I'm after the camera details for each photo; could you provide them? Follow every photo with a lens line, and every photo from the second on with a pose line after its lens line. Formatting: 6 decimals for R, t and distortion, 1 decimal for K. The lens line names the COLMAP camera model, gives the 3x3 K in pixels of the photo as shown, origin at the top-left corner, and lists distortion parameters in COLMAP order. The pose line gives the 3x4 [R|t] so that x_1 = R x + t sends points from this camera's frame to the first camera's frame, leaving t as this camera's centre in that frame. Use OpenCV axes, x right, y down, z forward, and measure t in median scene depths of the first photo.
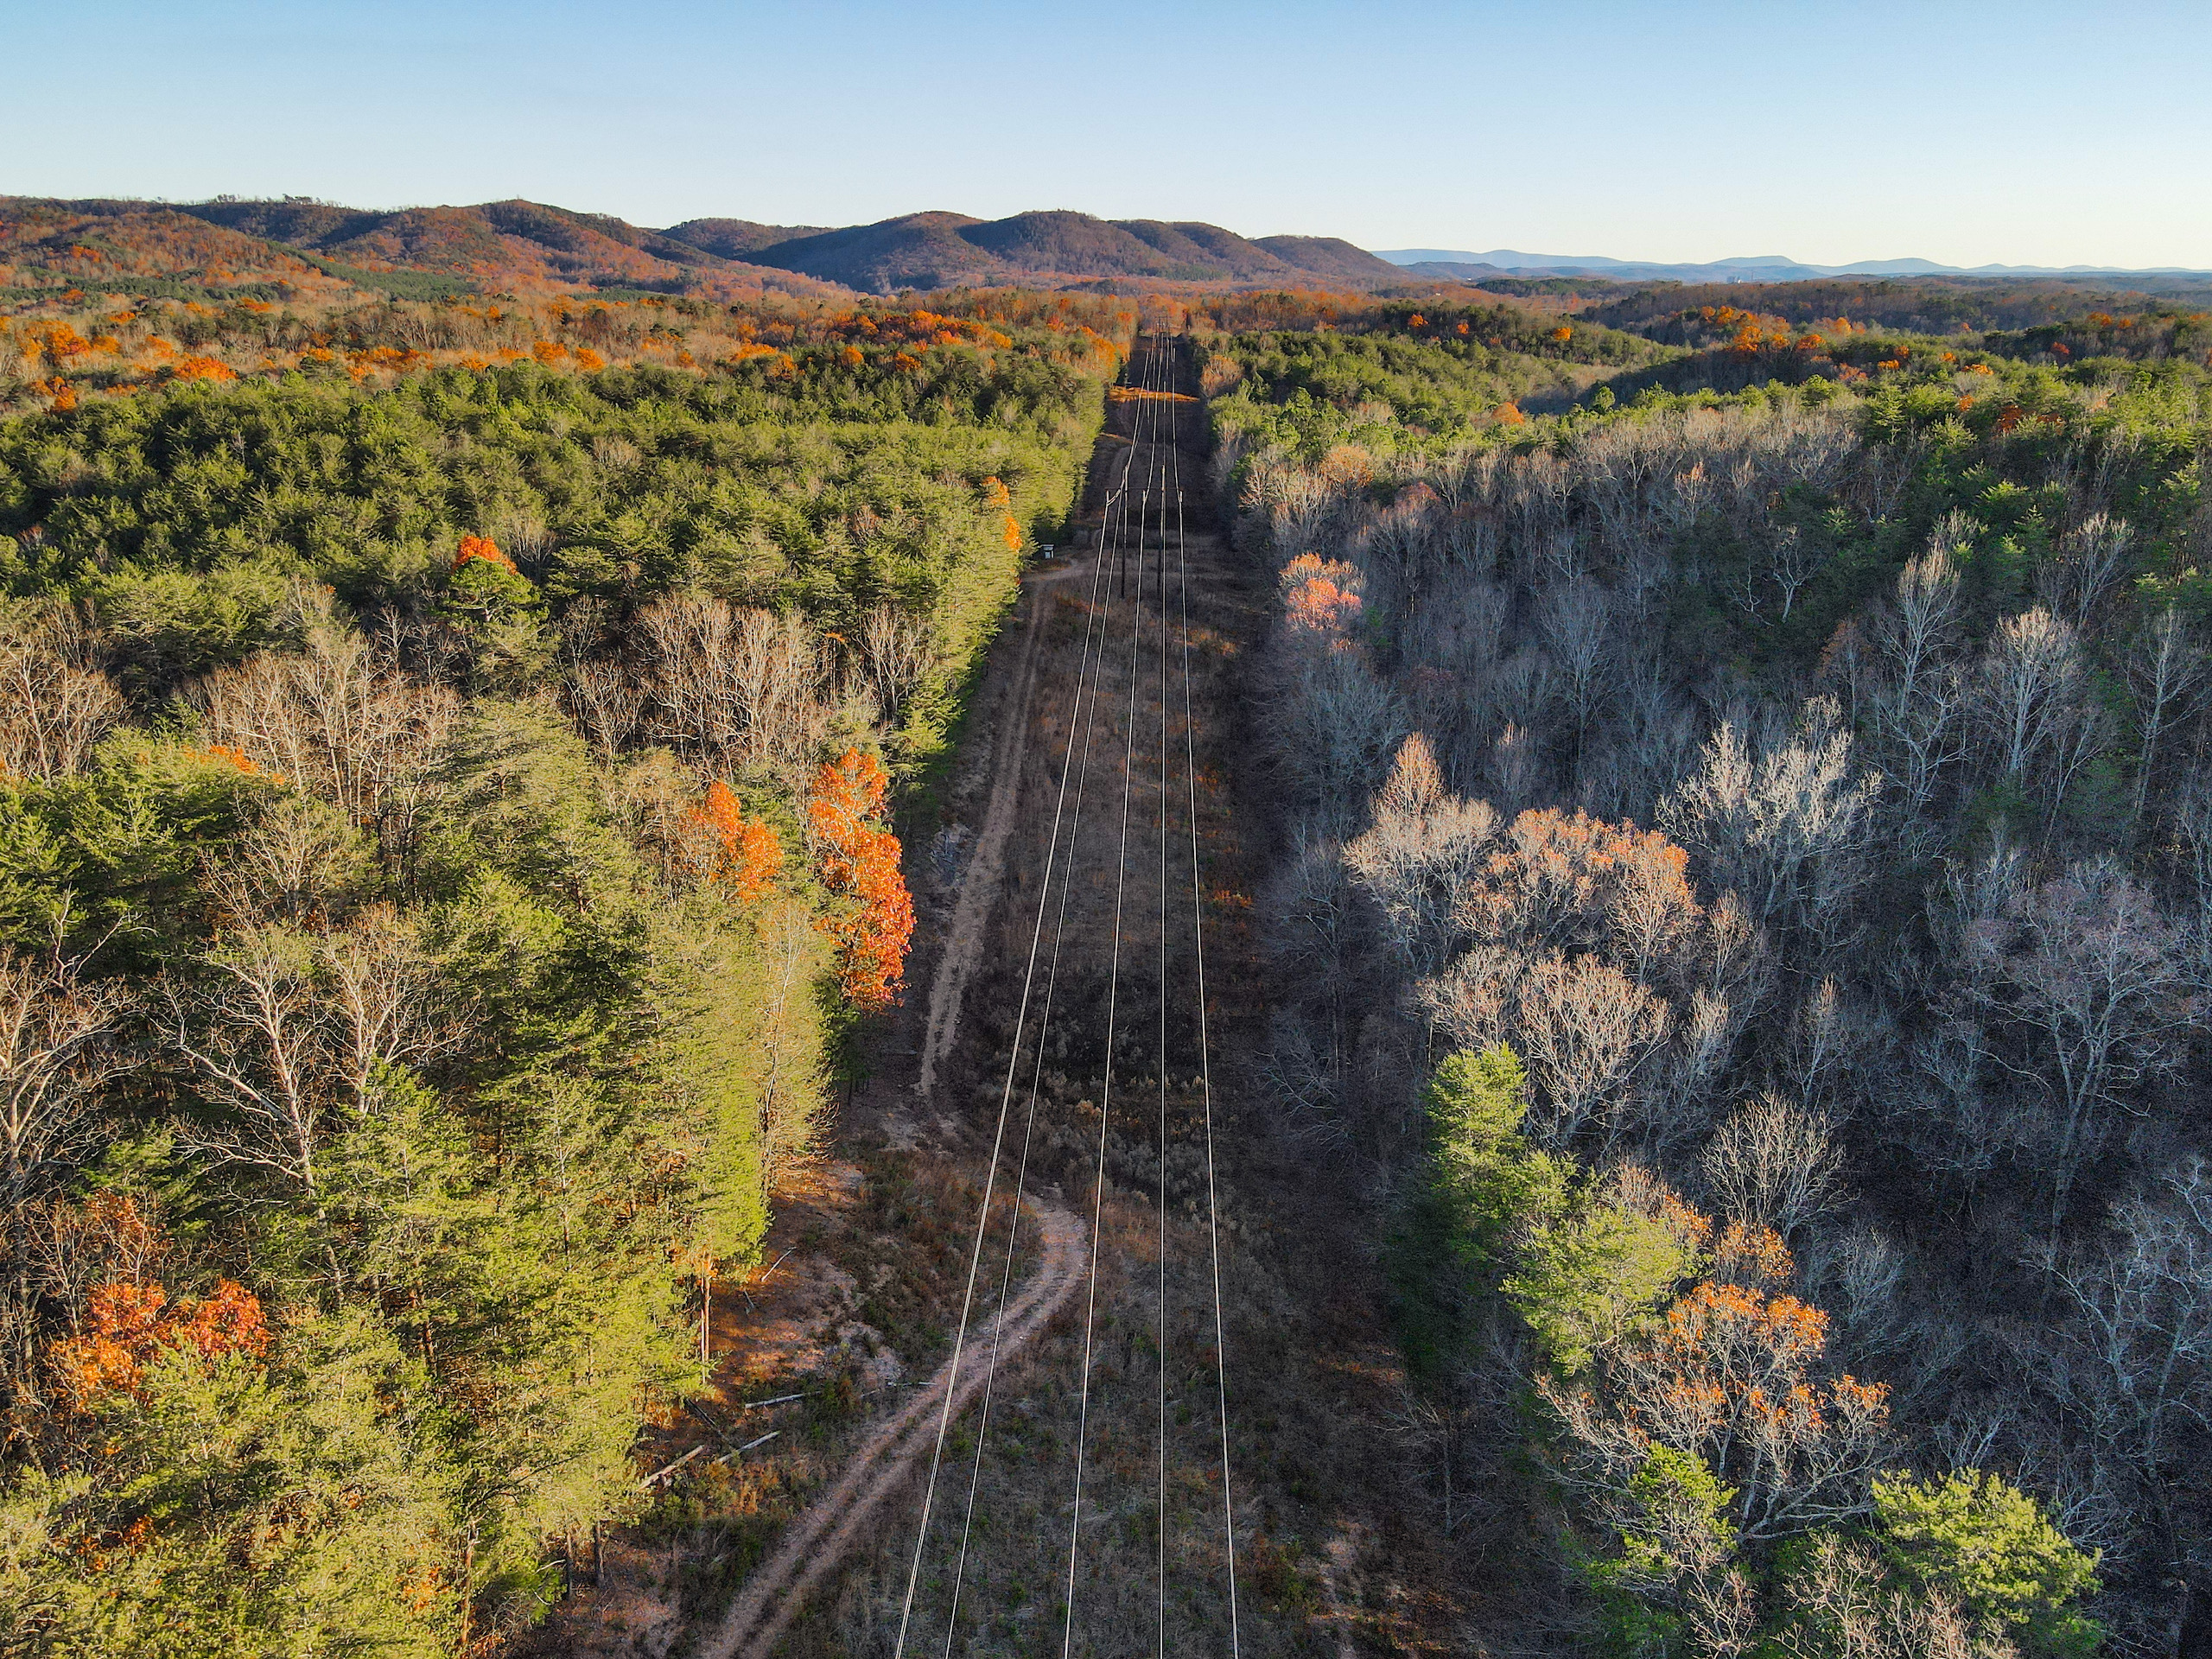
lens RADIAL K [[1627.3, 0, 1103.4], [0, 1627.3, 836.2], [0, 0, 1]] dist [-0.009996, 0.045382]
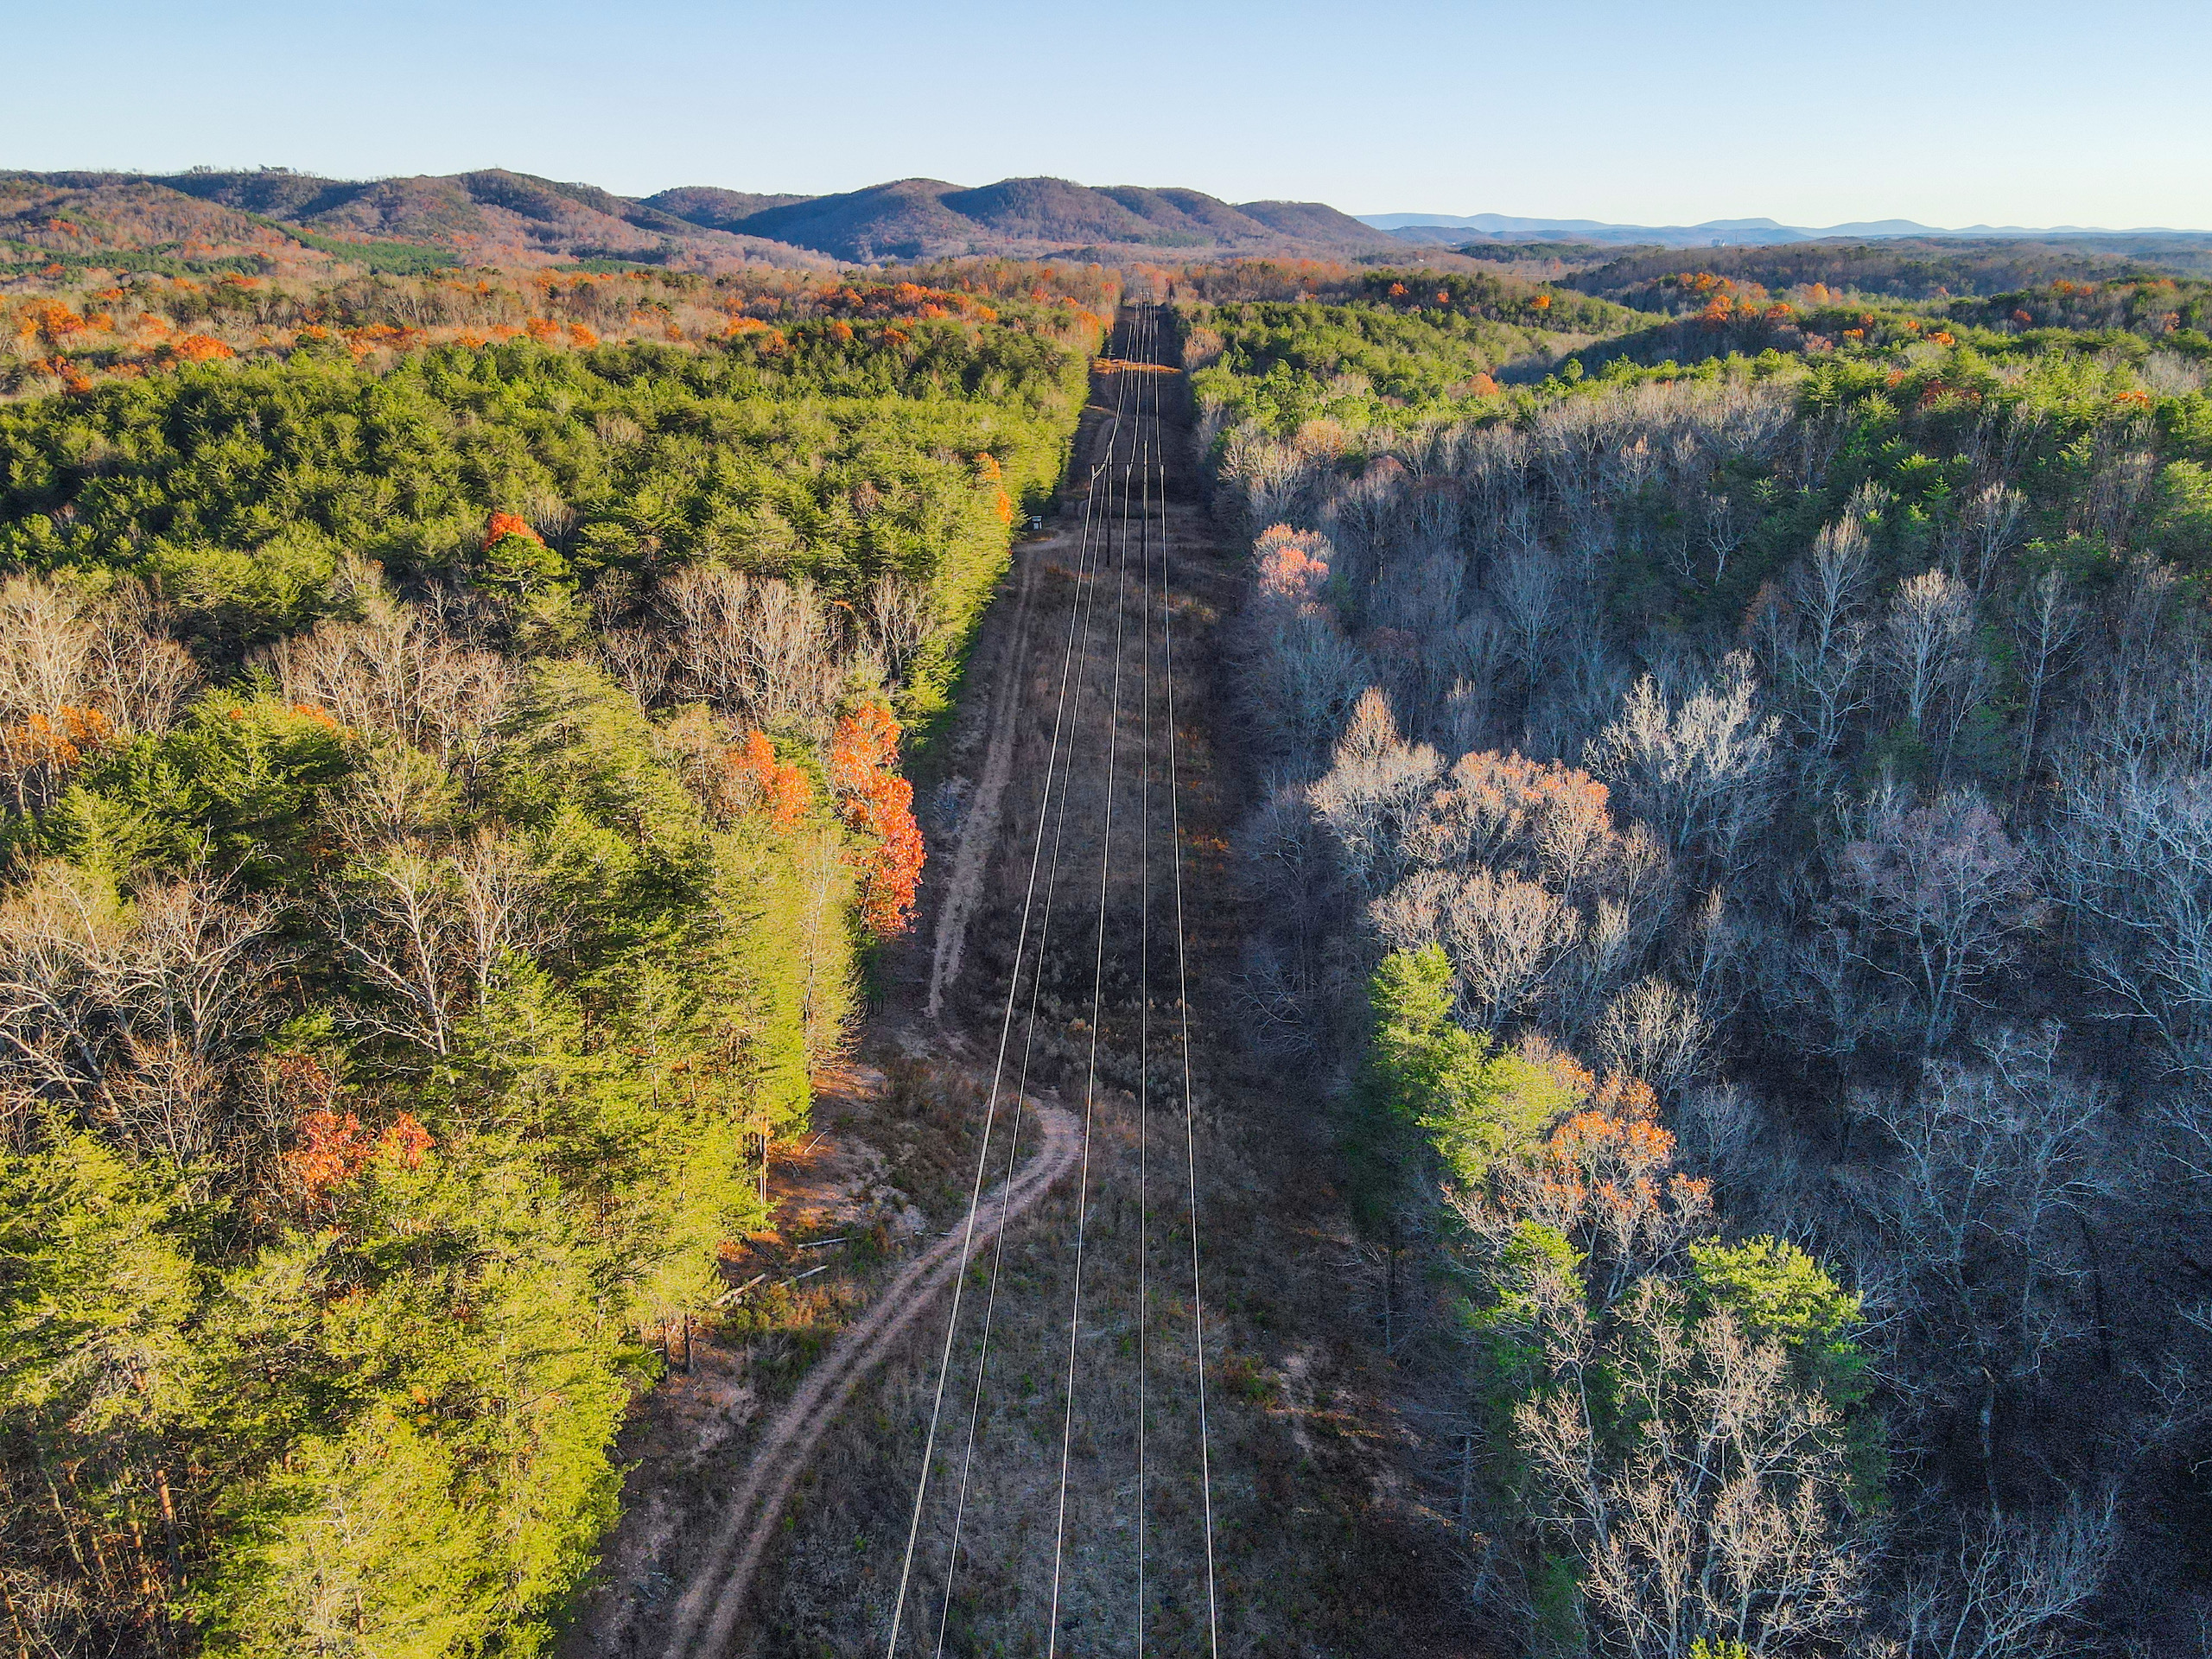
lens RADIAL K [[1627.3, 0, 1103.4], [0, 1627.3, 836.2], [0, 0, 1]] dist [-0.009996, 0.045382]
pose [[0.999938, -0.008343, 0.007393, -0.000844], [0.008205, 0.999794, 0.018543, 0.013287], [-0.007546, -0.018482, 0.999801, -0.088758]]
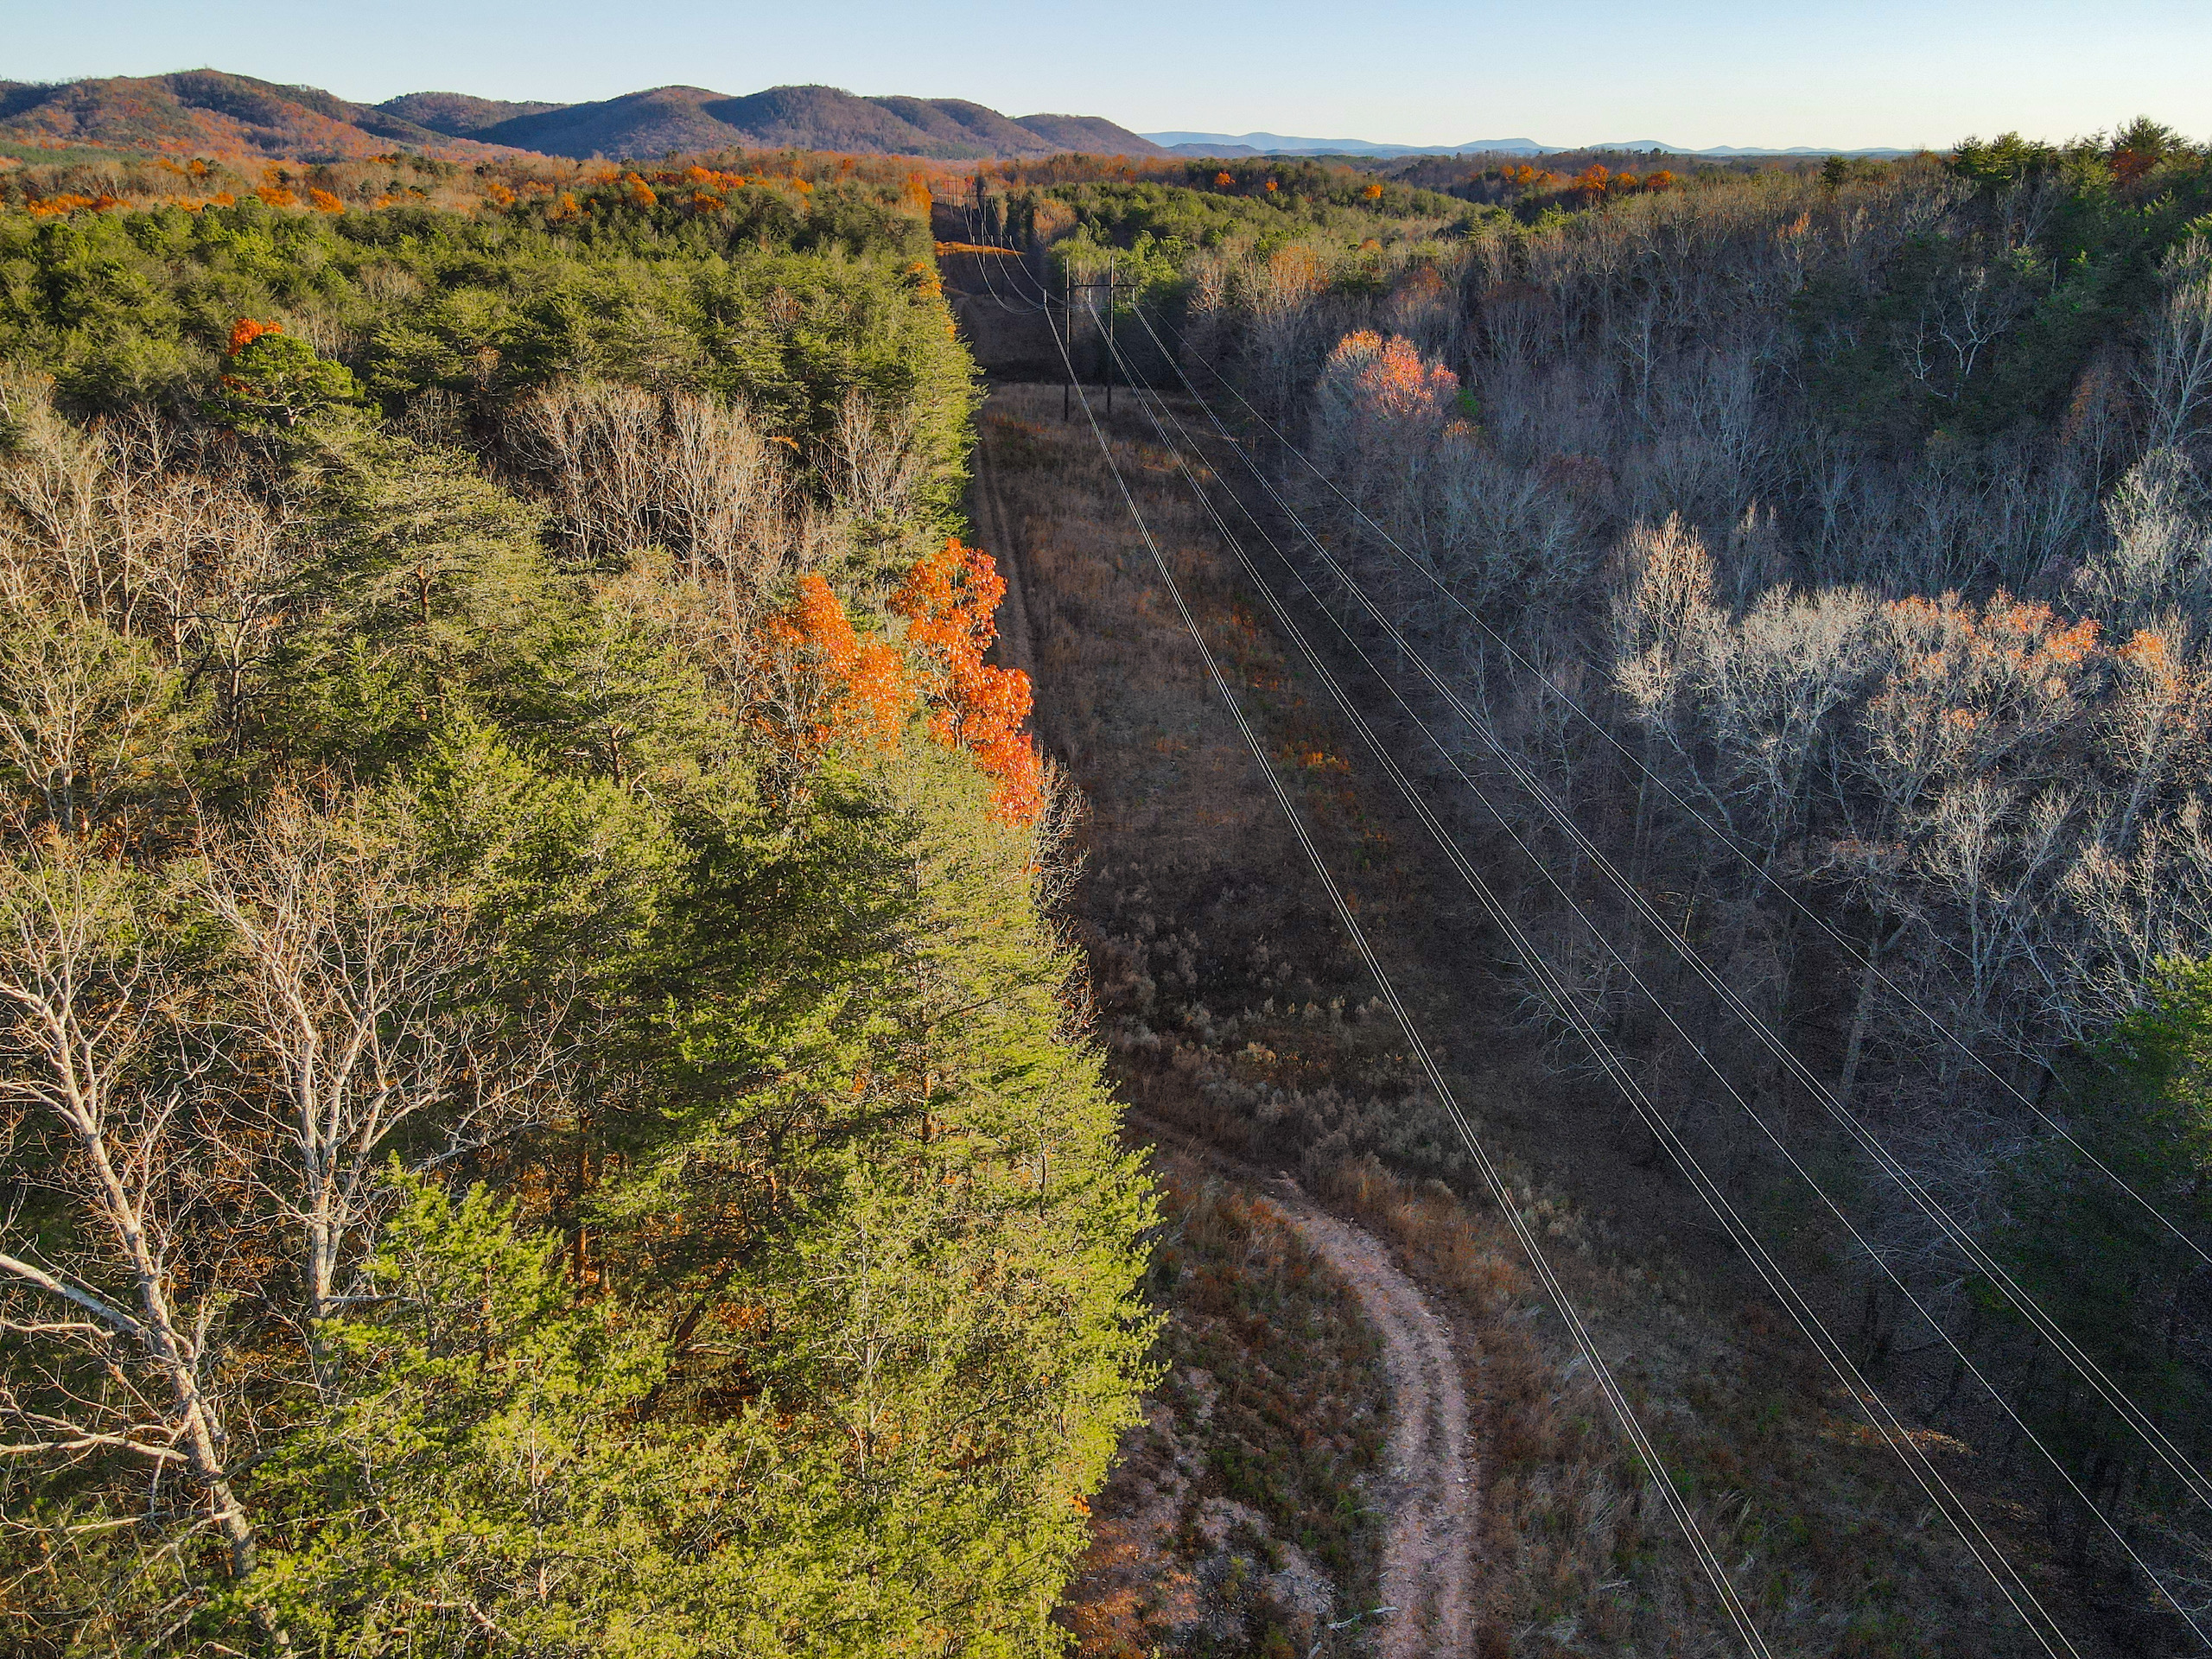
lens RADIAL K [[1624.0, 0, 1106.0], [0, 1624.0, 829.5], [0, 0, 1]] dist [0.015647, -0.002479]
pose [[0.989976, -0.057401, 0.129047, -0.128381], [0.049858, 0.996895, 0.060944, 0.017171], [-0.132145, -0.053899, 0.989764, 0.239304]]
